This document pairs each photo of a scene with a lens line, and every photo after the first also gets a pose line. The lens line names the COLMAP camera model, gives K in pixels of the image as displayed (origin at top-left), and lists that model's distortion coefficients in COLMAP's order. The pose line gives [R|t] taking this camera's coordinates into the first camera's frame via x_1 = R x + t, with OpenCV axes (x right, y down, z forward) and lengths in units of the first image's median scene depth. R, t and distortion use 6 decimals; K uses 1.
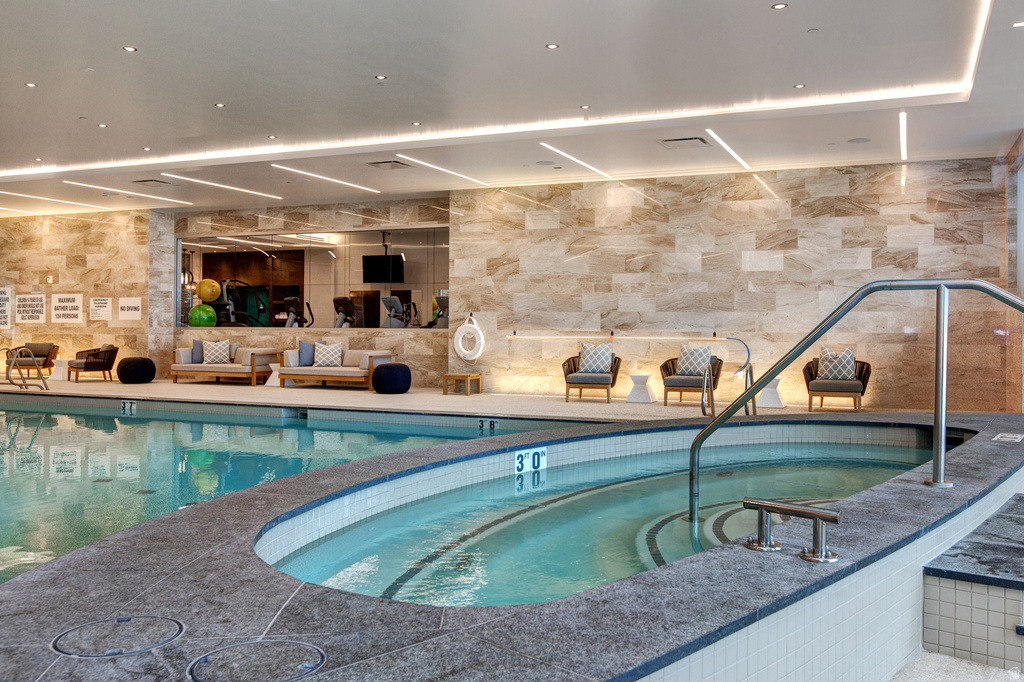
lens RADIAL K [[947.8, 0, 512.0], [0, 947.8, 341.0], [0, 0, 1]] dist [0.004714, 0.001334]
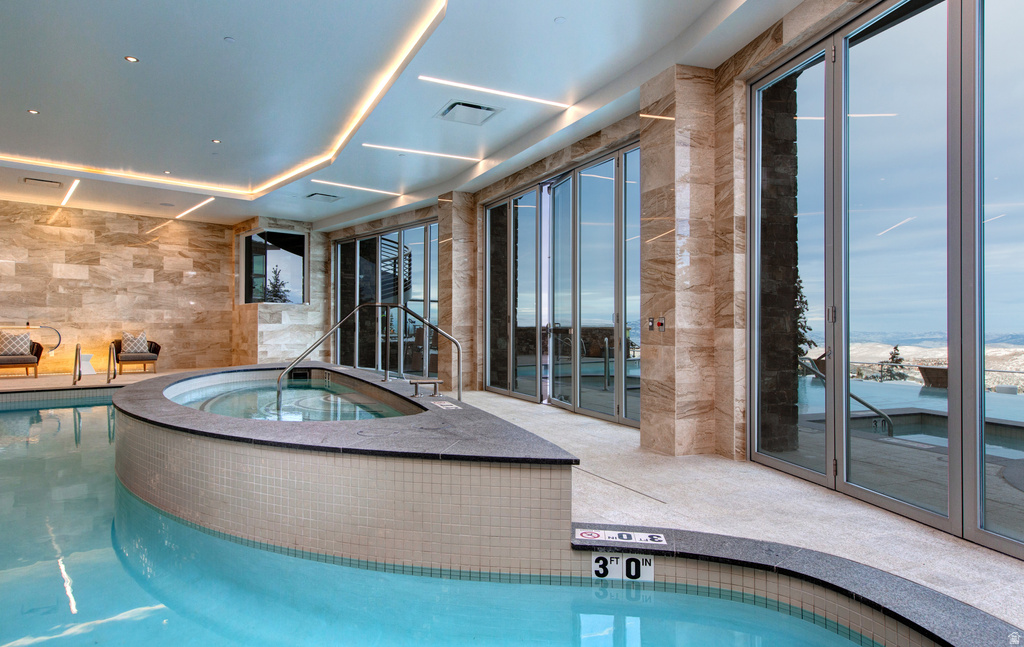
lens RADIAL K [[594.4, 0, 512.0], [0, 594.4, 323.5], [0, 0, 1]] dist [0.027449, 0.000645]
pose [[0.440010, -0.000998, 0.897992, -0.256188], [0.001357, 0.999999, 0.000447, -0.006937], [-0.897992, 0.001022, 0.440011, 0.018407]]
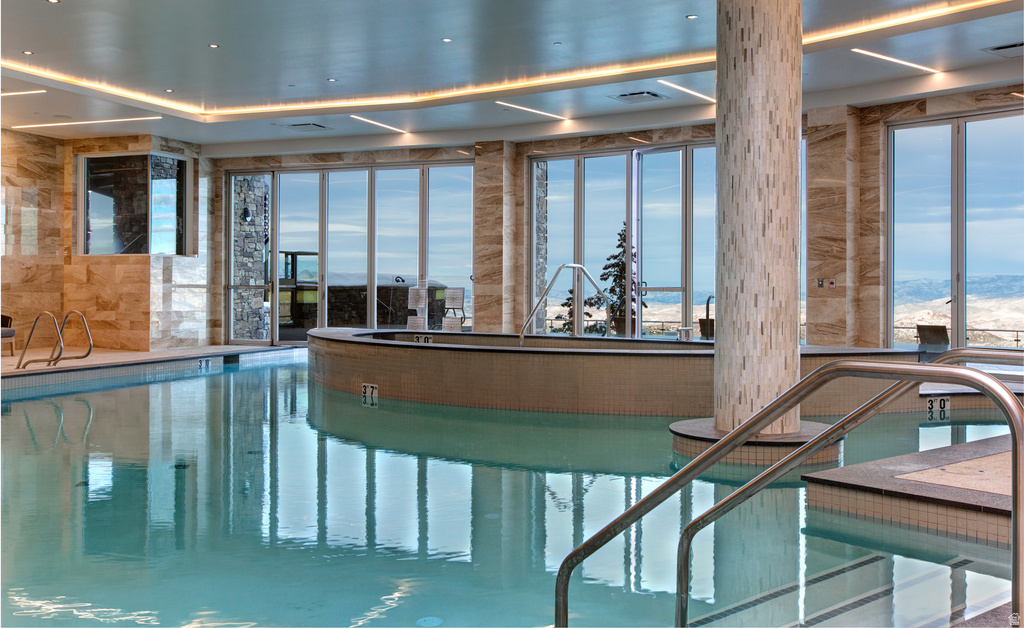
lens RADIAL K [[1044.5, 0, 512.0], [0, 1044.5, 314.0], [0, 0, 1]] dist [0.008954, 0.012395]
pose [[-0.069626, -0.035272, 0.996949, -0.836525], [0.003352, 0.999361, 0.035592, -0.013309], [-0.997568, 0.005820, -0.069463, 0.483585]]
